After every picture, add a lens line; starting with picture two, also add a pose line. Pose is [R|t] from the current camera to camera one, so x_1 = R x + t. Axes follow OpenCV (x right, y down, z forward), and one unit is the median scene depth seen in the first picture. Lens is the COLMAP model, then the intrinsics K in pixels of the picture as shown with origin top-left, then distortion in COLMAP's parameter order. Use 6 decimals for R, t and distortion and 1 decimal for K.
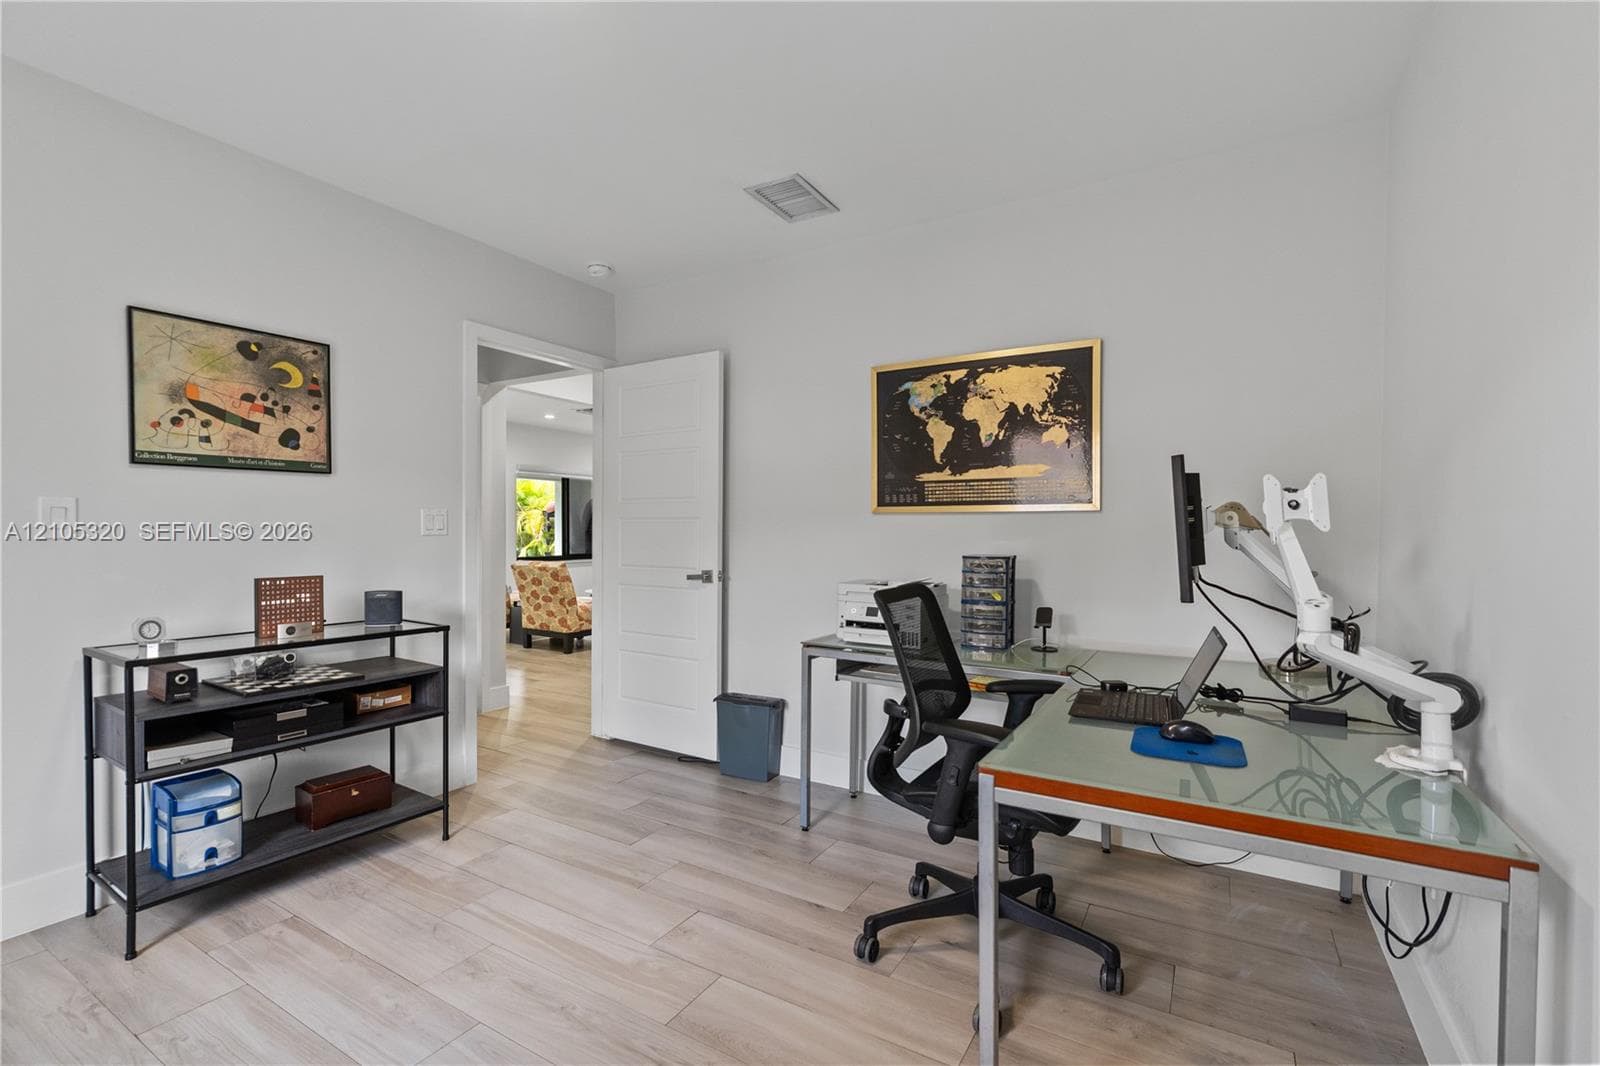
lens RADIAL K [[716.0, 0, 800.0], [0, 716.0, 533.0], [0, 0, 1]] dist [-0.001572, -0.000151]
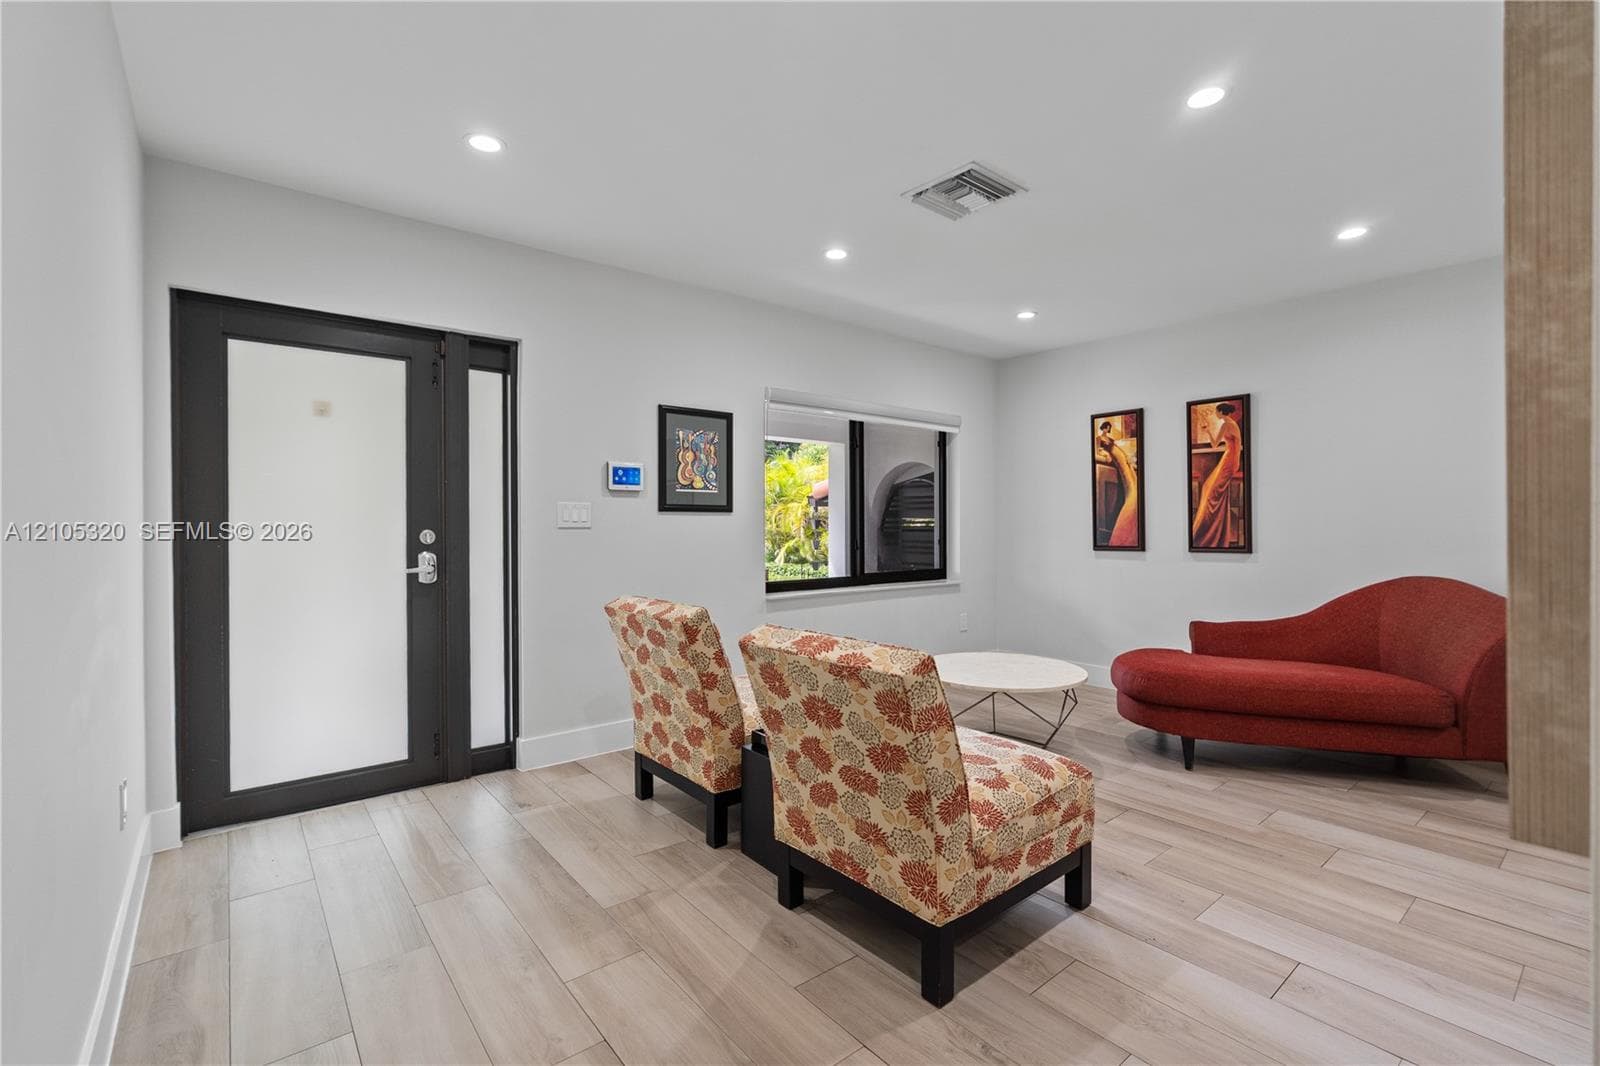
lens RADIAL K [[710.7, 0, 805.8], [0, 710.7, 528.7], [0, 0, 1]] dist [-0.001289, -0.000491]
pose [[0.944971, -0.001346, -0.327150, -0.279560], [0.000892, 0.999998, -0.001538, -0.002026], [0.327152, 0.001162, 0.944971, 0.726821]]
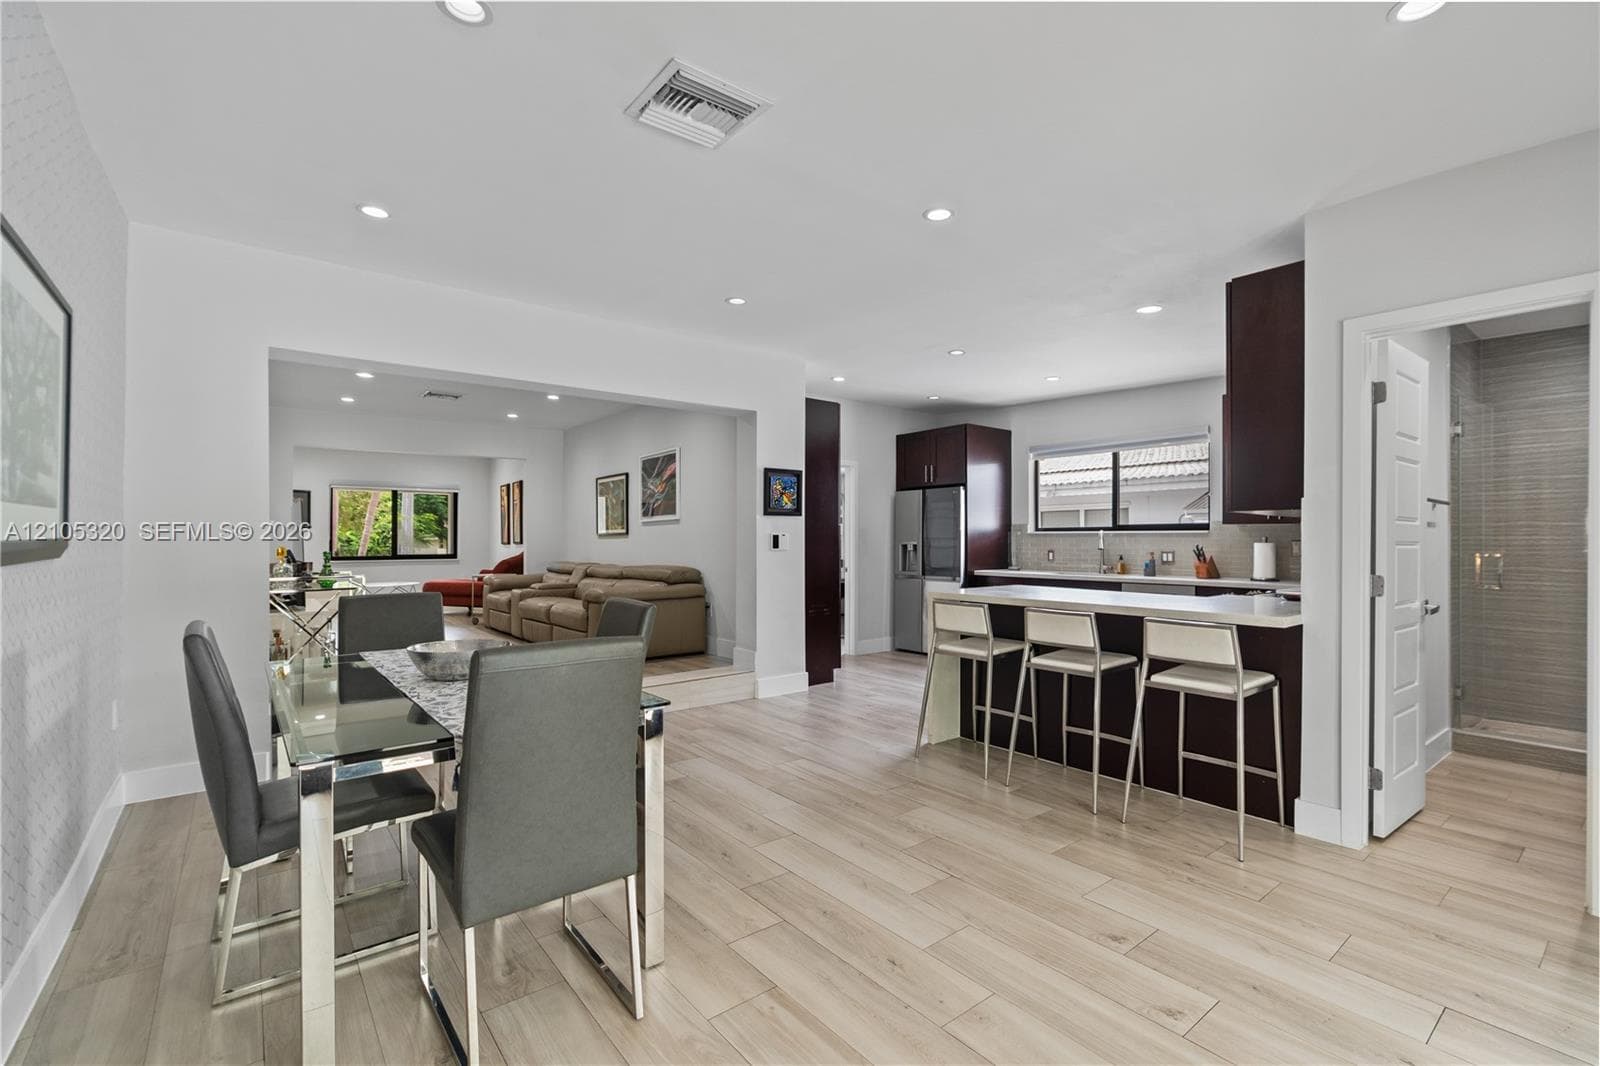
lens RADIAL K [[716.0, 0, 800.0], [0, 716.0, 533.0], [0, 0, 1]] dist [-0.001572, -0.000151]
pose [[0.934892, -0.012464, -0.354714, 1.018753], [0.006428, 0.999814, -0.018191, 0.027671], [0.354875, 0.014726, 0.934798, 0.188576]]
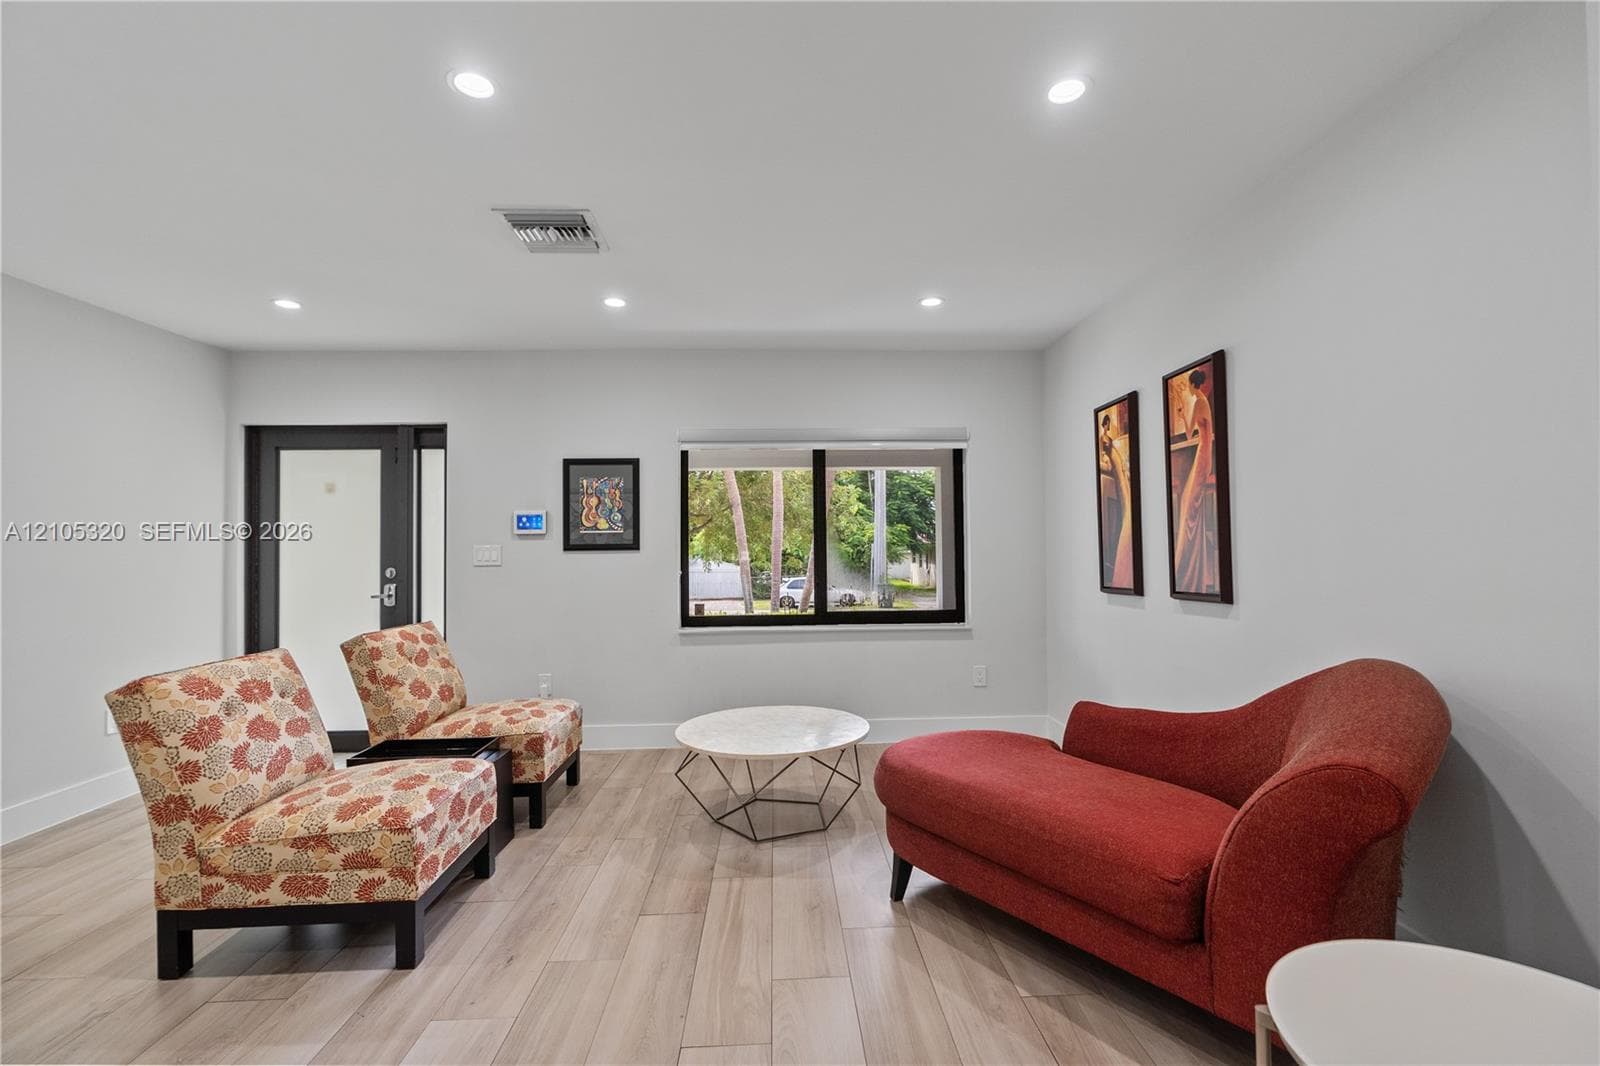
lens RADIAL K [[706.8, 0, 803.0], [0, 706.8, 545.3], [0, 0, 1]] dist [-0.001305, -0.000124]
pose [[0.556184, -0.020145, -0.830815, 0.079494], [0.007478, 0.999787, -0.019236, -0.007573], [0.831026, 0.004486, 0.556216, 1.035706]]
